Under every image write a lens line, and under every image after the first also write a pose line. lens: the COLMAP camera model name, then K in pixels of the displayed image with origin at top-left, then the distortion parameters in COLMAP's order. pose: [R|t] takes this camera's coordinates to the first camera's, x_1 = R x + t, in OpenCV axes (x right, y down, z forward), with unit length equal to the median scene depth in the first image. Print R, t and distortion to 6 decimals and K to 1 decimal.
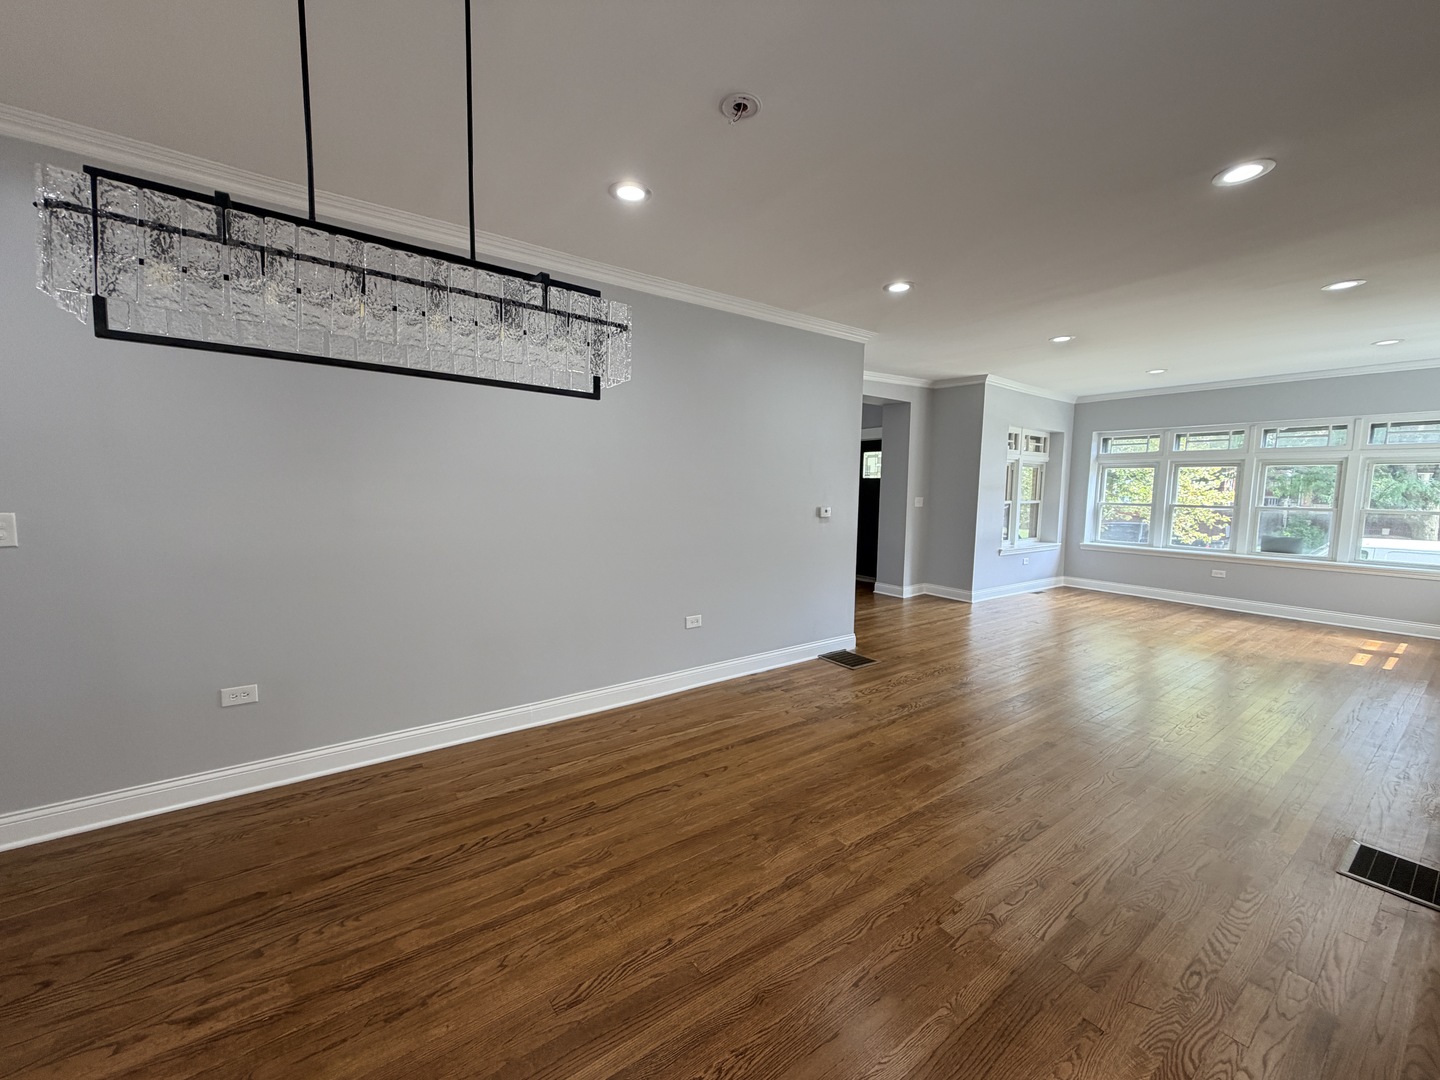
lens RADIAL K [[573.5, 0, 715.6], [0, 573.5, 540.0], [0, 0, 1]] dist [-0.000207, 0.000388]
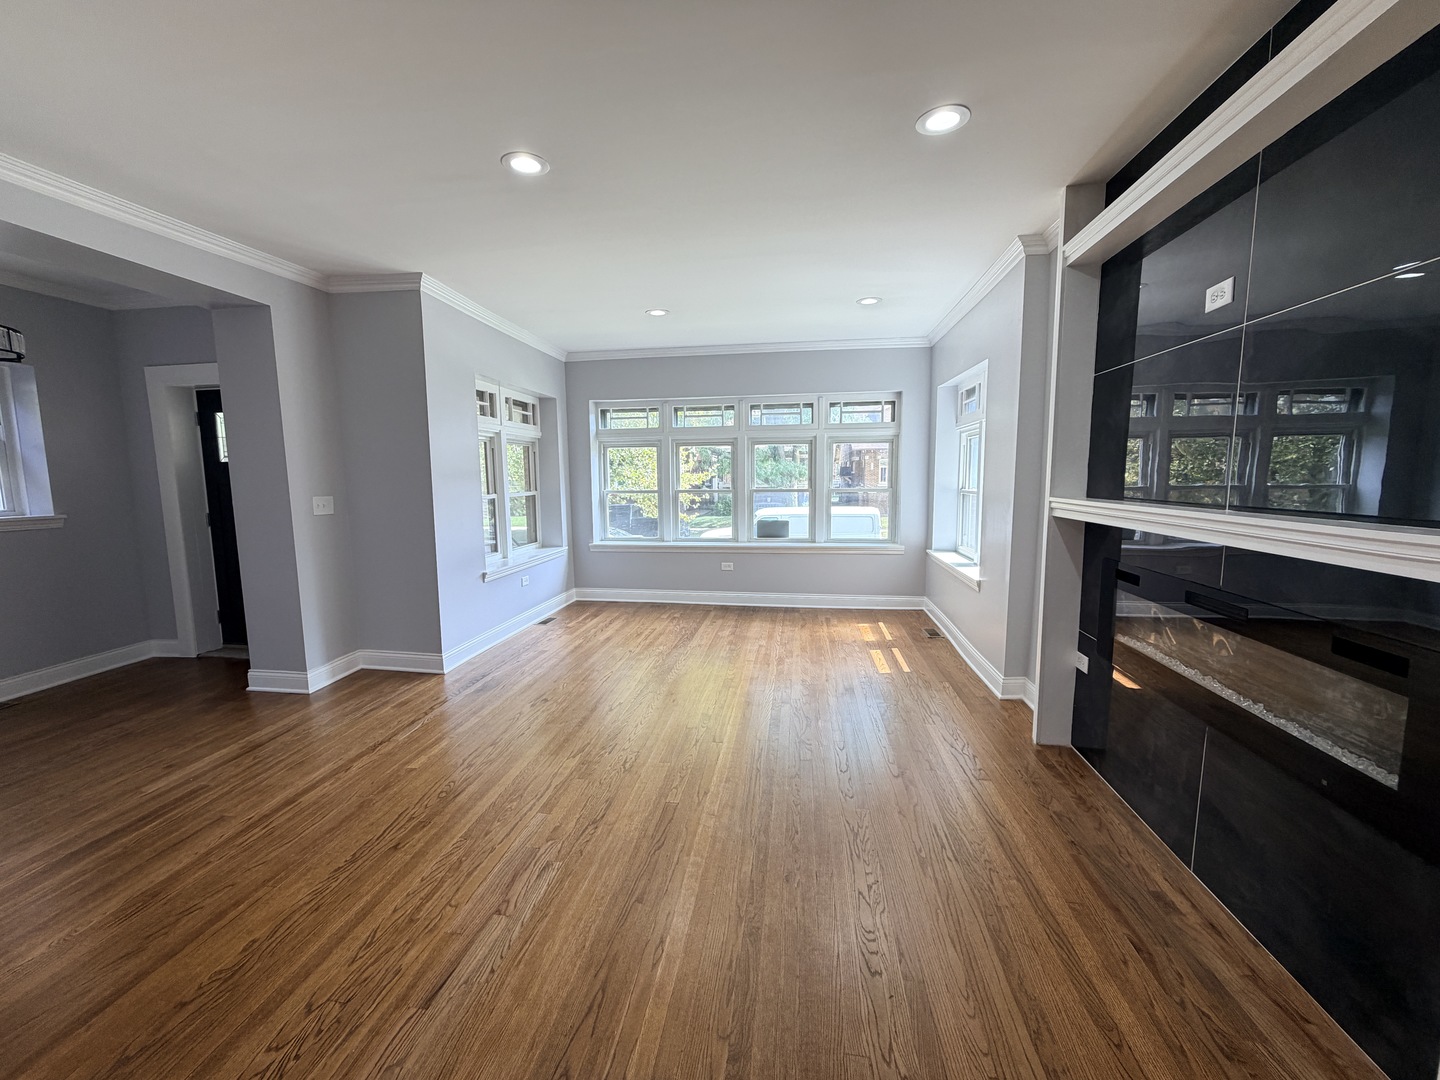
lens RADIAL K [[573.5, 0, 715.6], [0, 573.5, 540.0], [0, 0, 1]] dist [-0.000207, 0.000388]
pose [[0.697029, -0.102716, 0.709648, 0.245807], [0.087737, 0.994467, 0.057765, -0.035996], [-0.711655, 0.021998, 0.702185, 0.400229]]
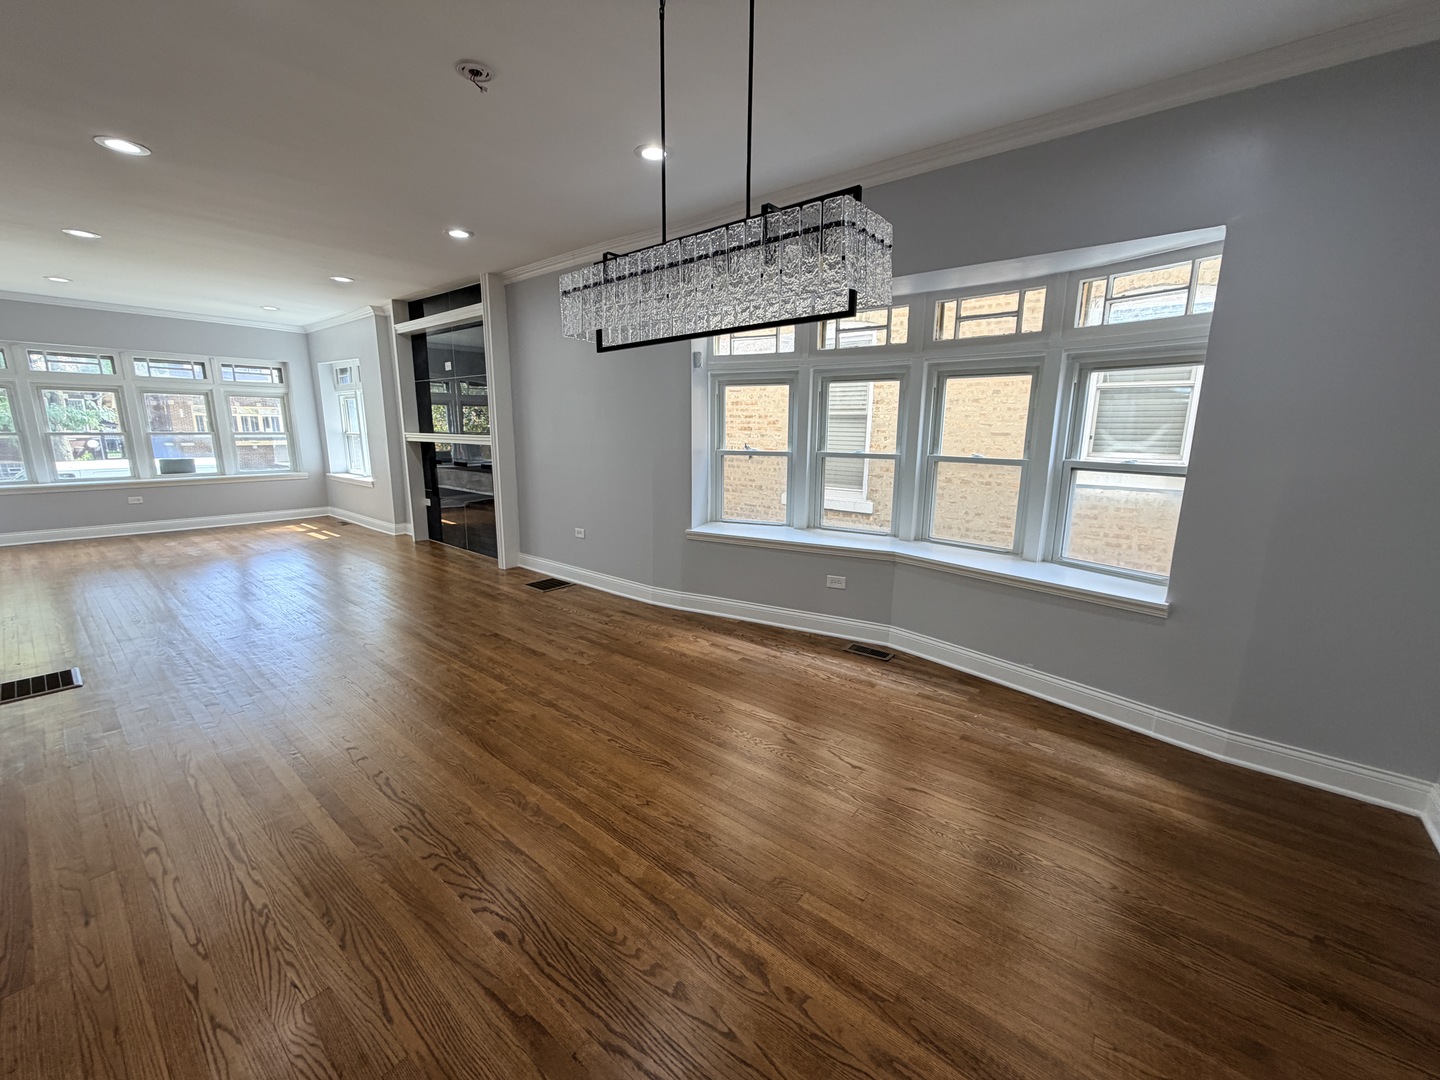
lens RADIAL K [[573.5, 0, 715.6], [0, 573.5, 540.0], [0, 0, 1]] dist [-0.000207, 0.000388]
pose [[-0.259339, -0.203122, 0.944185, -0.372358], [0.077199, 0.970145, 0.229911, -0.028013], [-0.962696, 0.132515, -0.235916, 0.266836]]
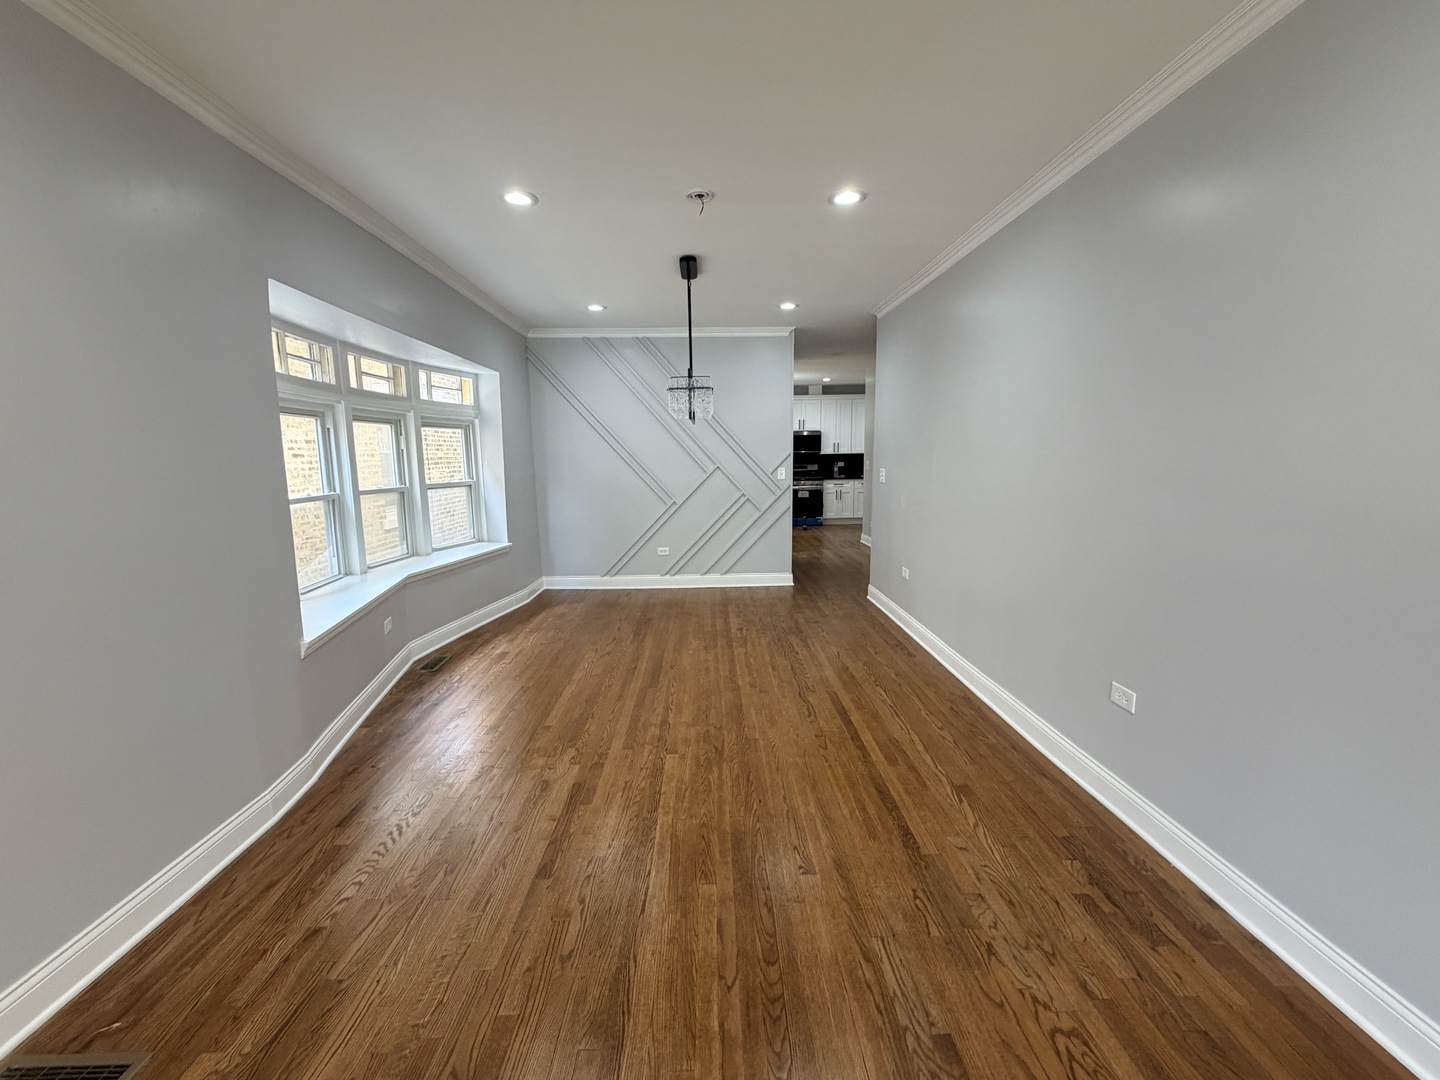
lens RADIAL K [[573.5, 0, 715.6], [0, 573.5, 540.0], [0, 0, 1]] dist [-0.000207, 0.000388]
pose [[-0.570541, 0.118689, -0.812648, 0.370349], [-0.068013, 0.979275, 0.190776, -0.052545], [0.818448, 0.164116, -0.550644, 0.561897]]
